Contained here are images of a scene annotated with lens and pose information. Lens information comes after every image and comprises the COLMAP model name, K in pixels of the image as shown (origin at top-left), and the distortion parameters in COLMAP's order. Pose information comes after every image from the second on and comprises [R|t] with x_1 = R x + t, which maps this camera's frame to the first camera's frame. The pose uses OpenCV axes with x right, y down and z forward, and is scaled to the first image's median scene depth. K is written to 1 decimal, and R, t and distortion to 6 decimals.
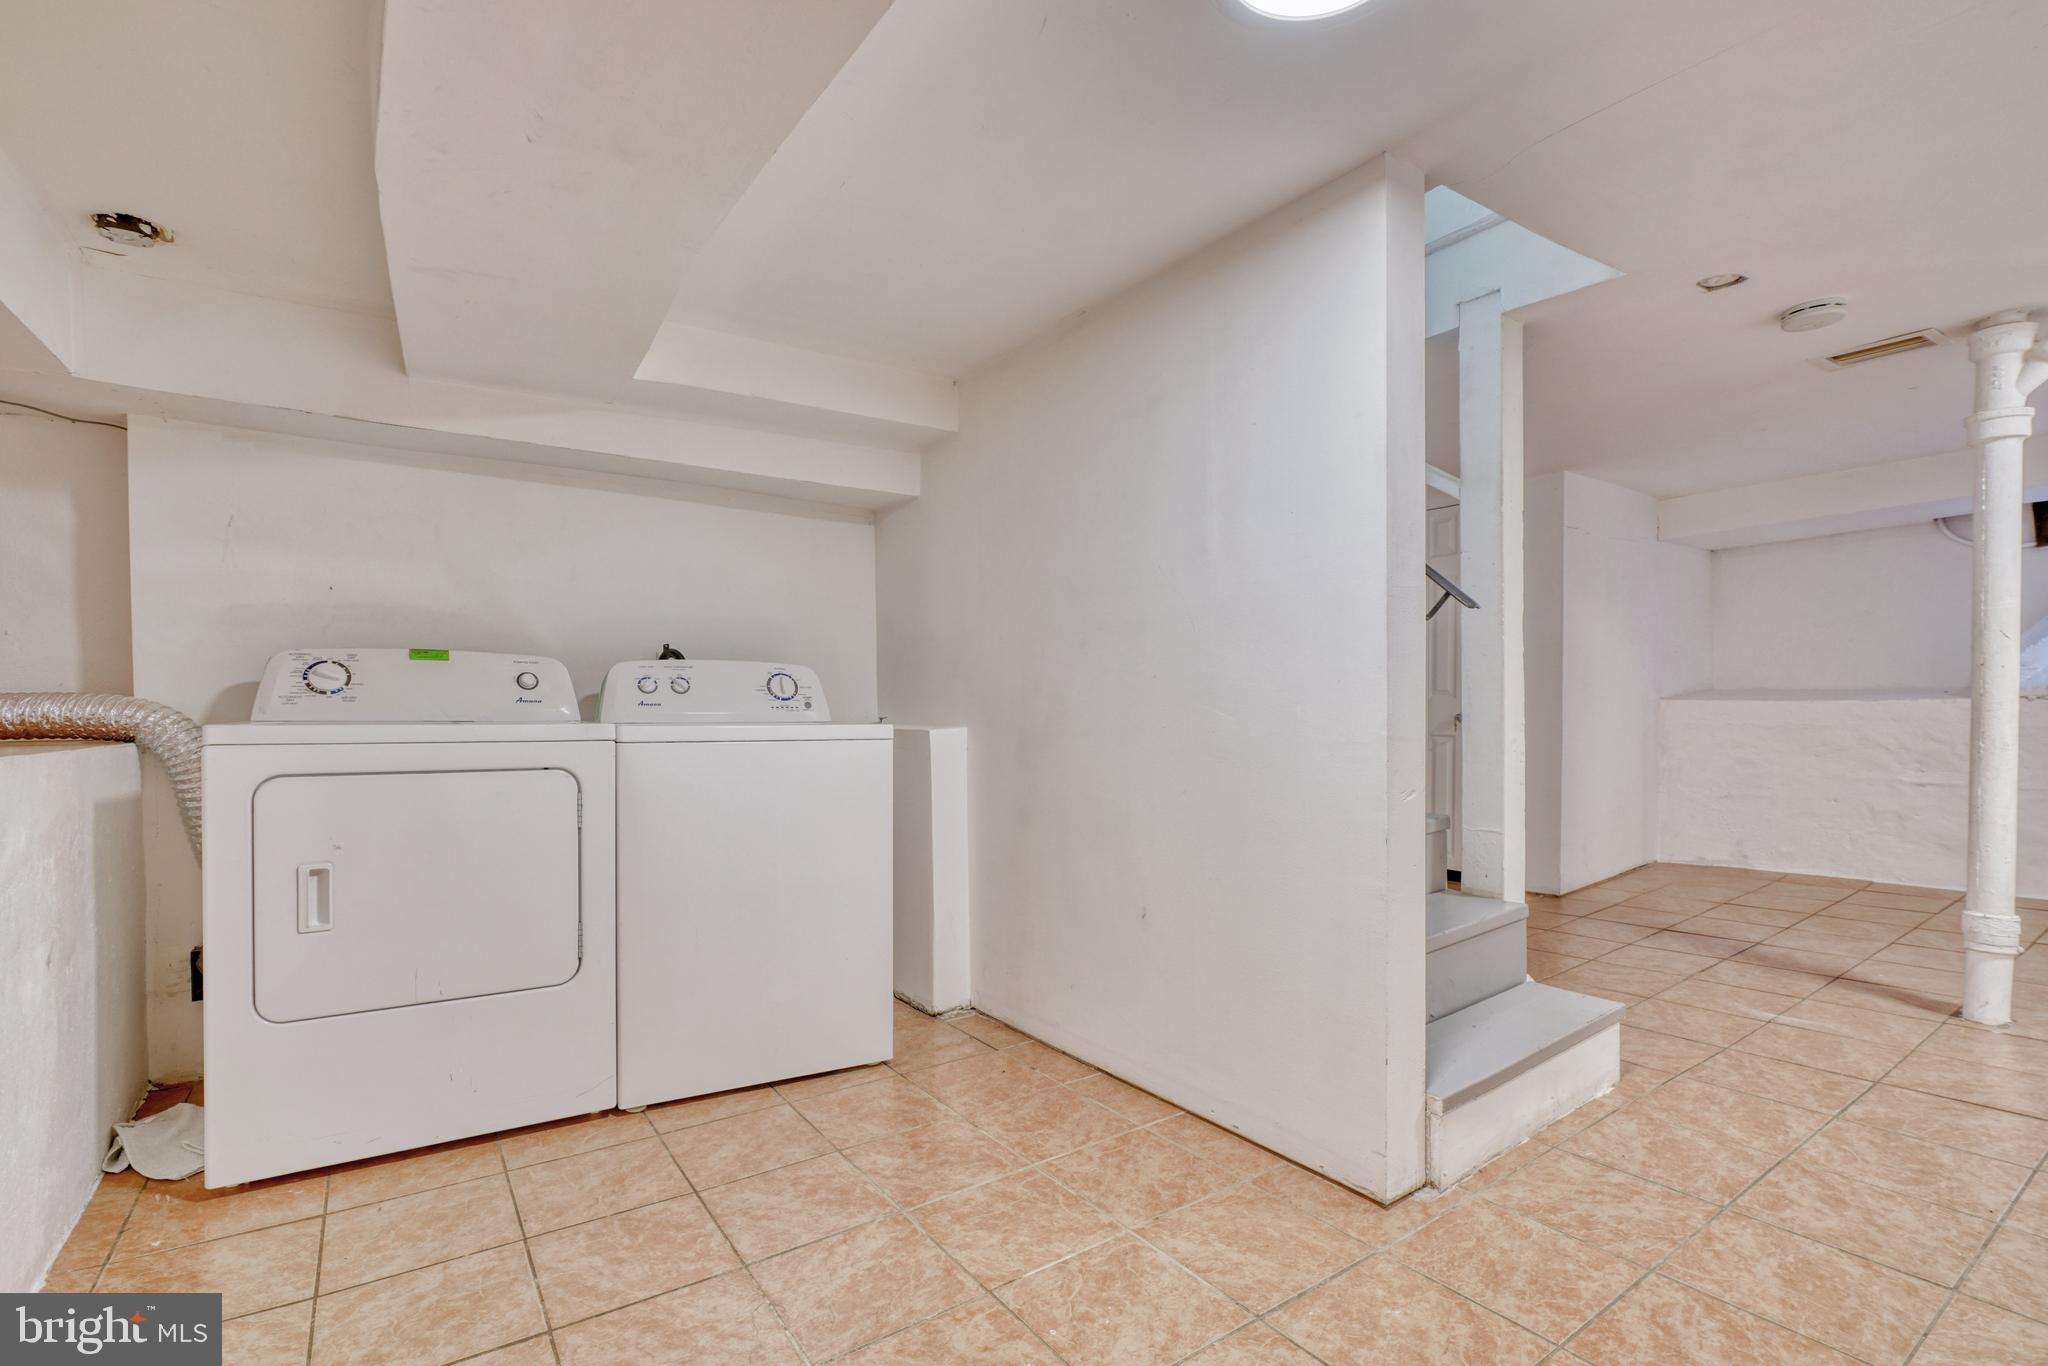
lens RADIAL K [[943.1, 0, 1024.0], [0, 943.1, 683.0], [0, 0, 1]] dist [-0.000155, 0.000561]
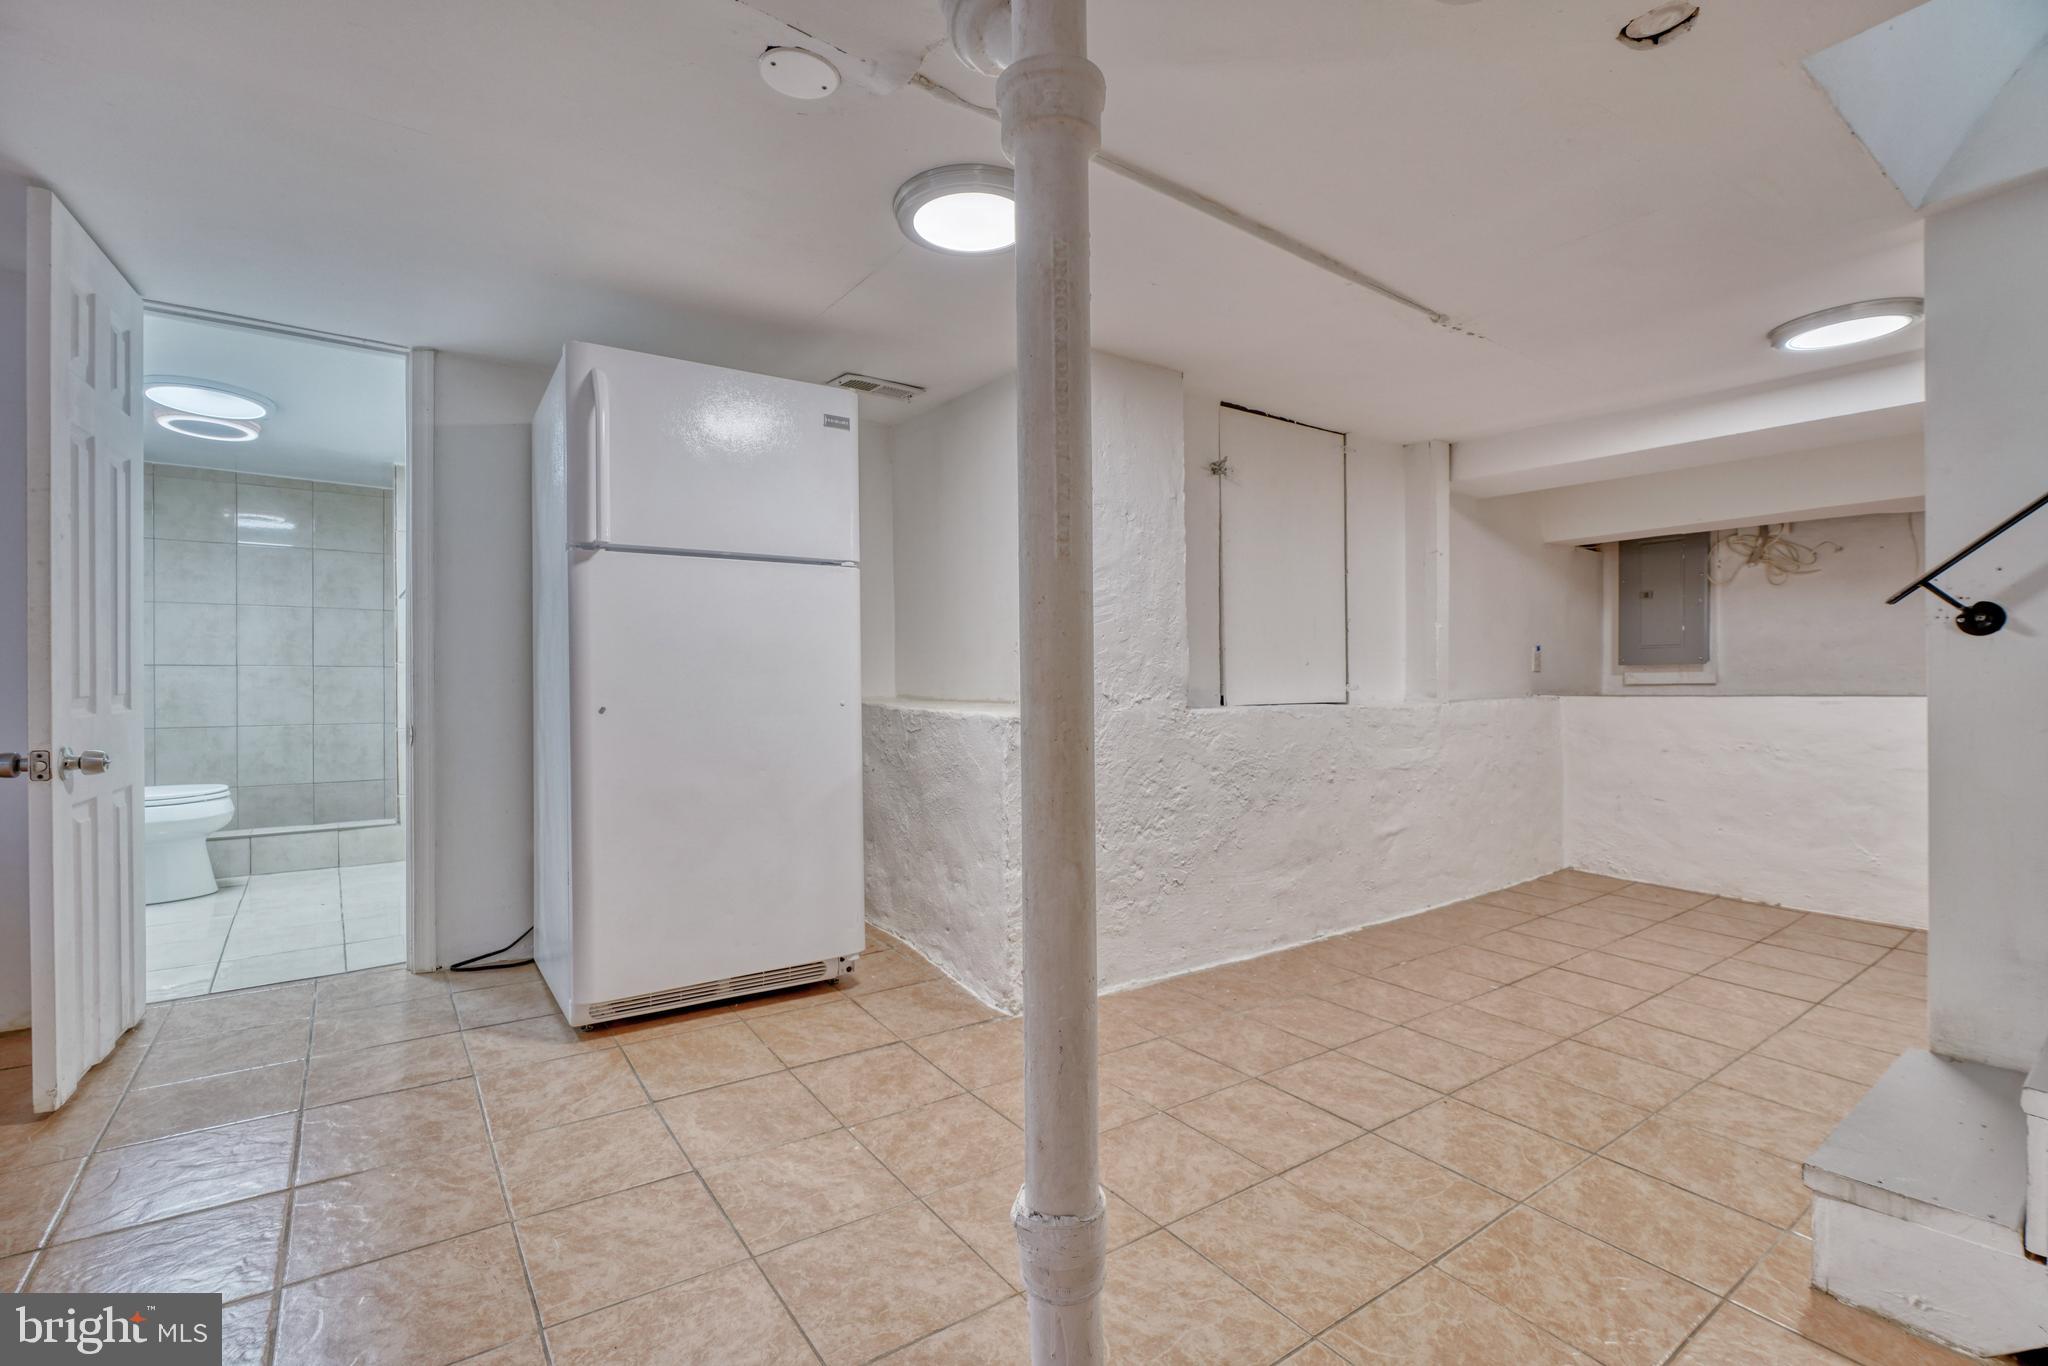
lens RADIAL K [[943.1, 0, 1024.0], [0, 943.1, 683.0], [0, 0, 1]] dist [-0.000155, 0.000561]
pose [[-0.999098, 0.006529, -0.041970, 1.477656], [0.006665, 0.999973, -0.003097, 0.014006], [0.041949, -0.003374, -0.999114, 2.012850]]
